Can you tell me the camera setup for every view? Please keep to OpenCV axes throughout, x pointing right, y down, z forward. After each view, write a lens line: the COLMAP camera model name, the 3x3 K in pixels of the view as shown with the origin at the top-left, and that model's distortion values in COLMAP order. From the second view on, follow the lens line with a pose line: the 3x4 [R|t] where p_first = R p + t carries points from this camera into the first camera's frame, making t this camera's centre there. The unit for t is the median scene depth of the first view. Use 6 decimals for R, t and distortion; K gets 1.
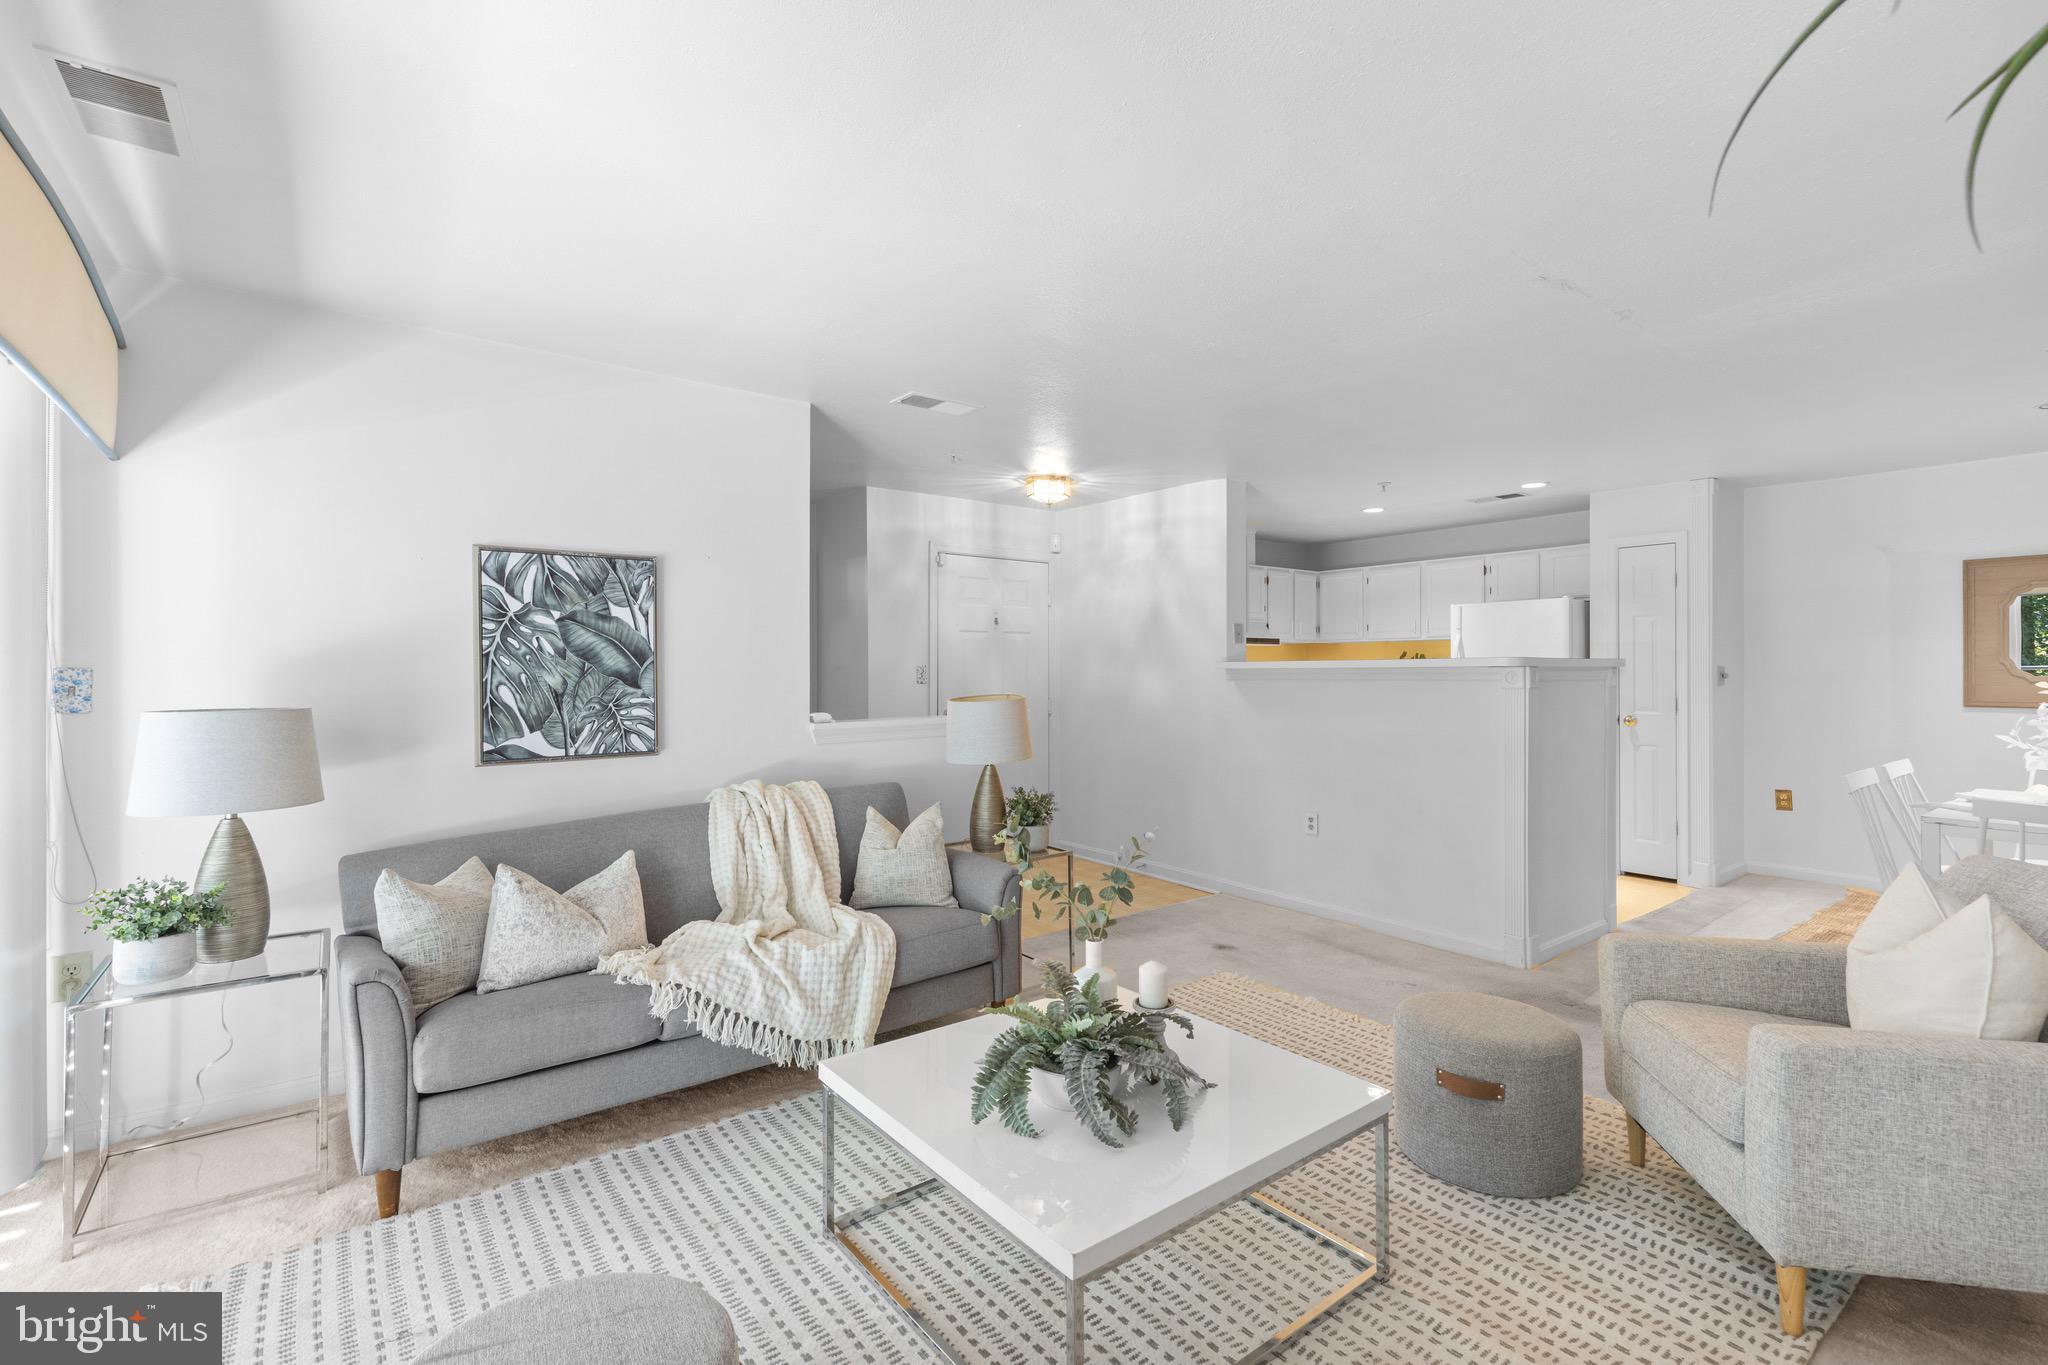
lens RADIAL K [[920.6, 0, 1027.3], [0, 920.6, 665.1], [0, 0, 1]] dist [0.004288, -0.000767]
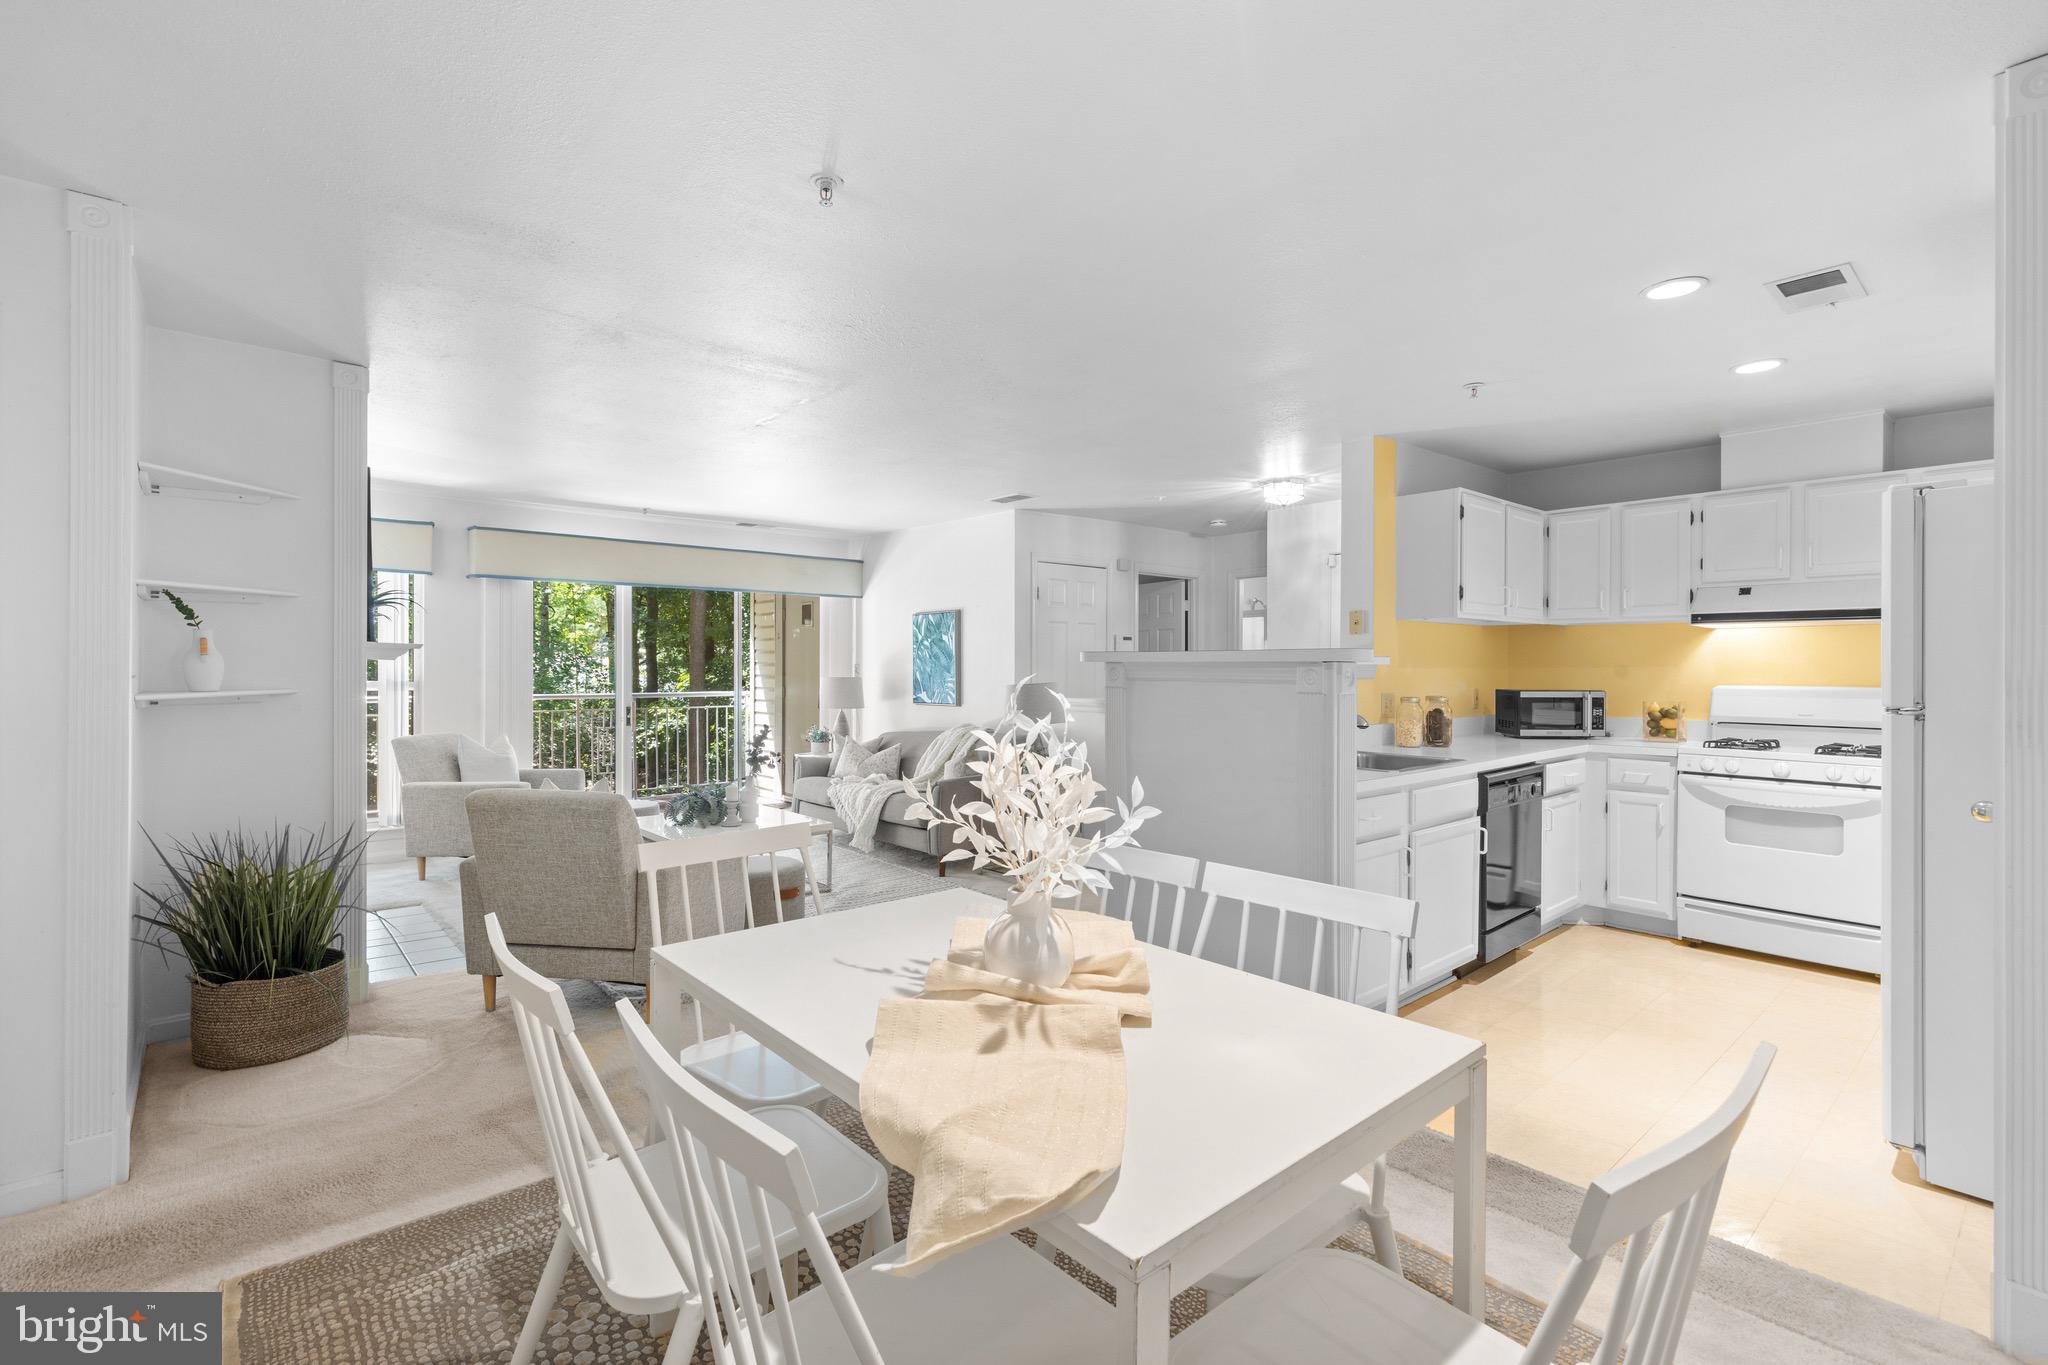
lens RADIAL K [[920.6, 0, 1024.7], [0, 920.6, 663.8], [0, 0, 1]] dist [0.004288, -0.000767]
pose [[0.062452, 0.000044, -0.998048, 1.717600], [0.003339, 0.999994, 0.000253, 0.002980], [0.998042, -0.003348, 0.062452, 1.062072]]
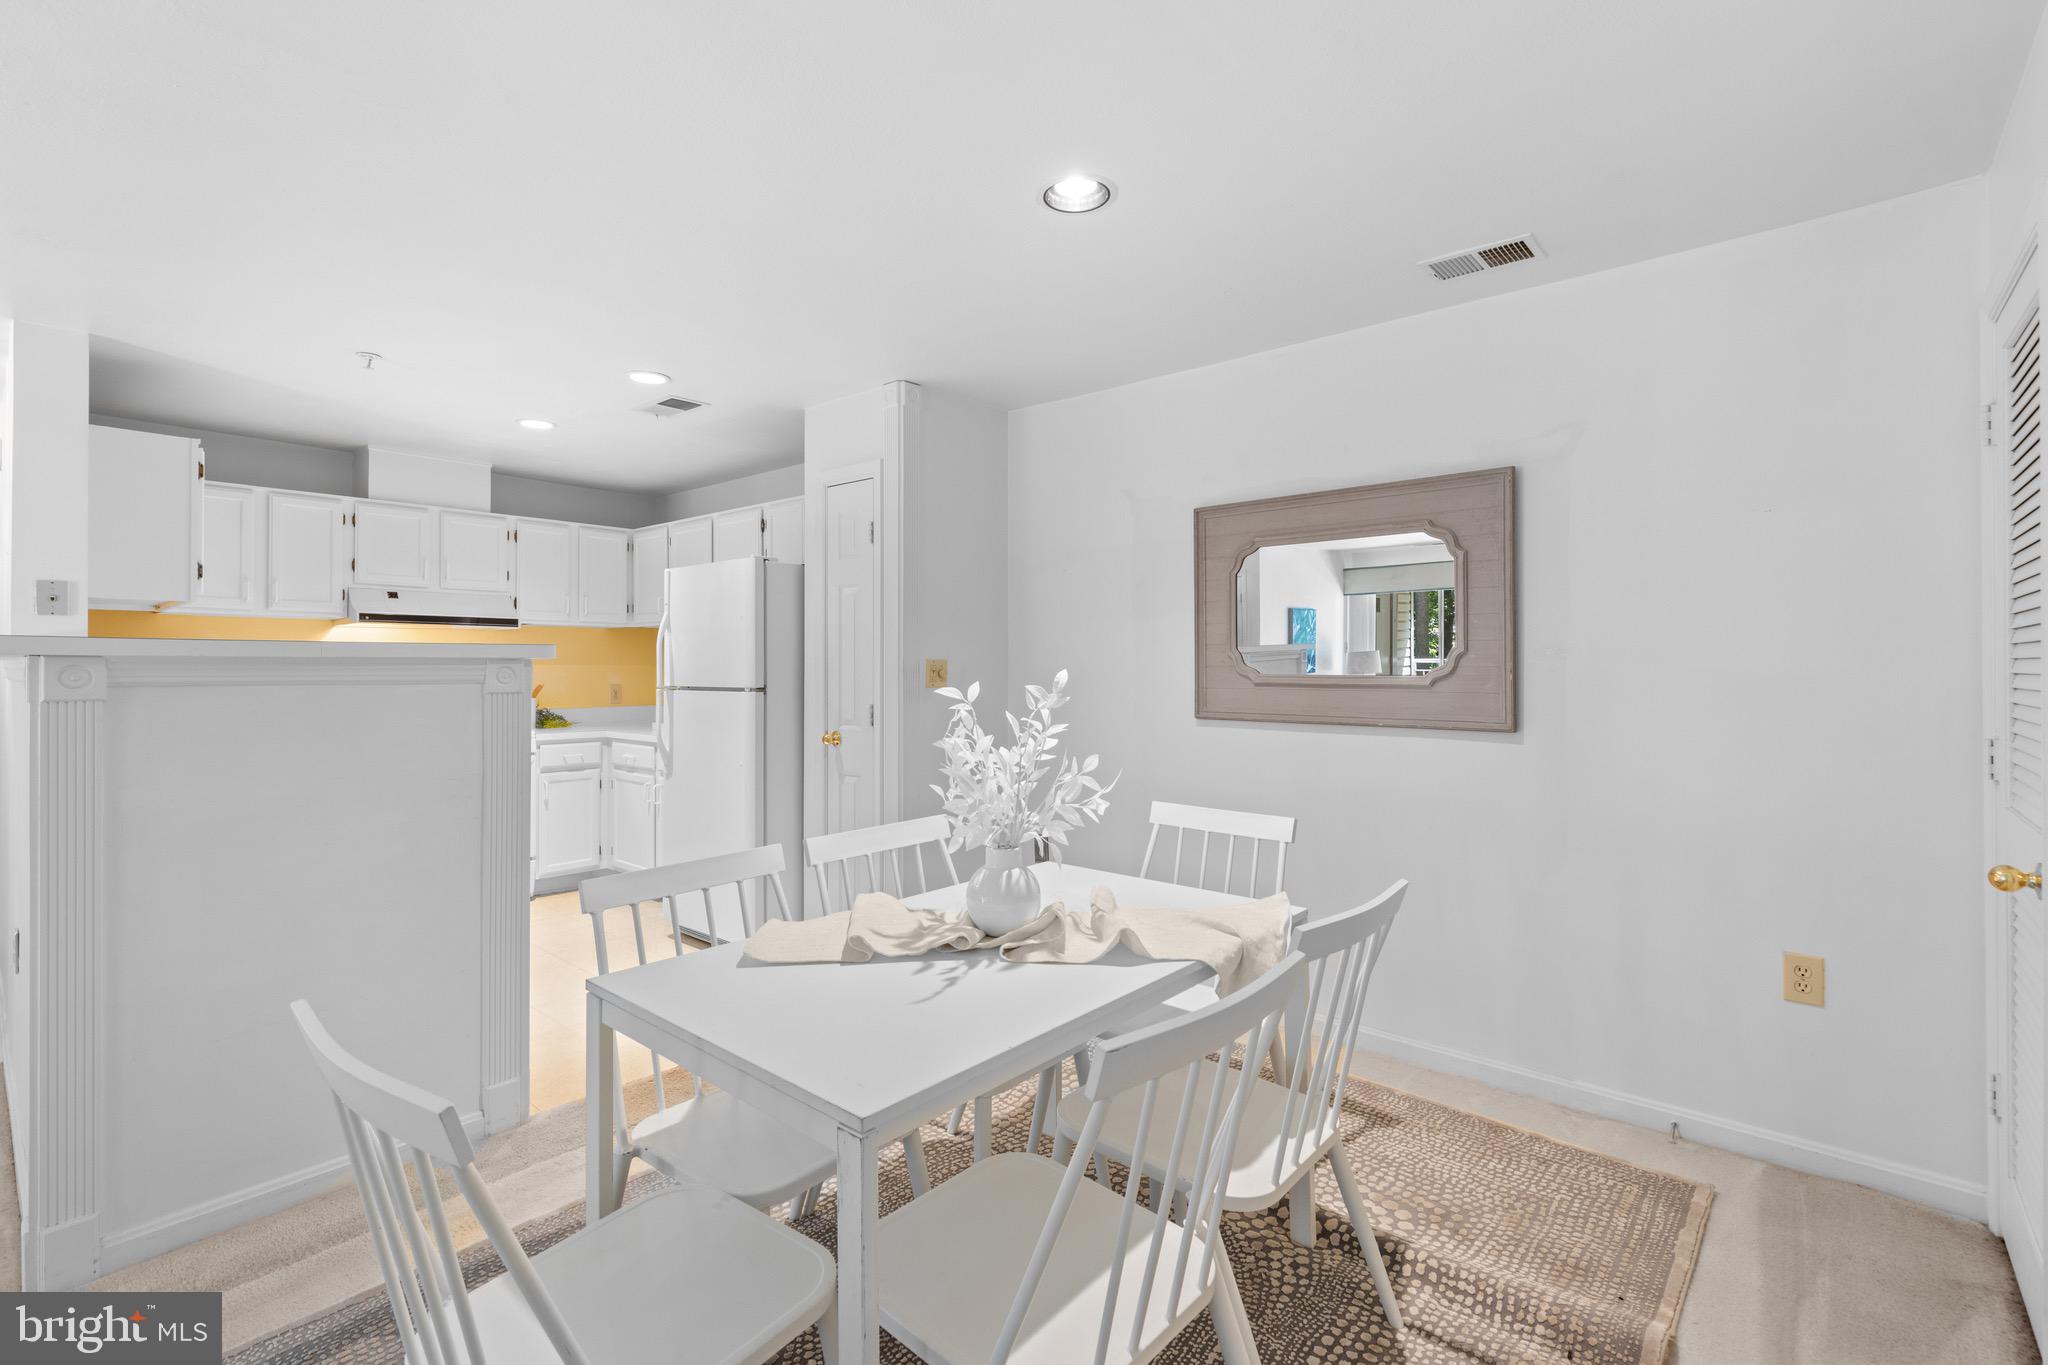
lens RADIAL K [[920.6, 0, 1026.1], [0, 920.6, 664.5], [0, 0, 1]] dist [0.004288, -0.000767]
pose [[0.979895, 0.002299, 0.199501, 1.152703], [-0.003492, 0.999978, 0.005625, 0.001581], [-0.199484, -0.006208, 0.979881, 0.535009]]
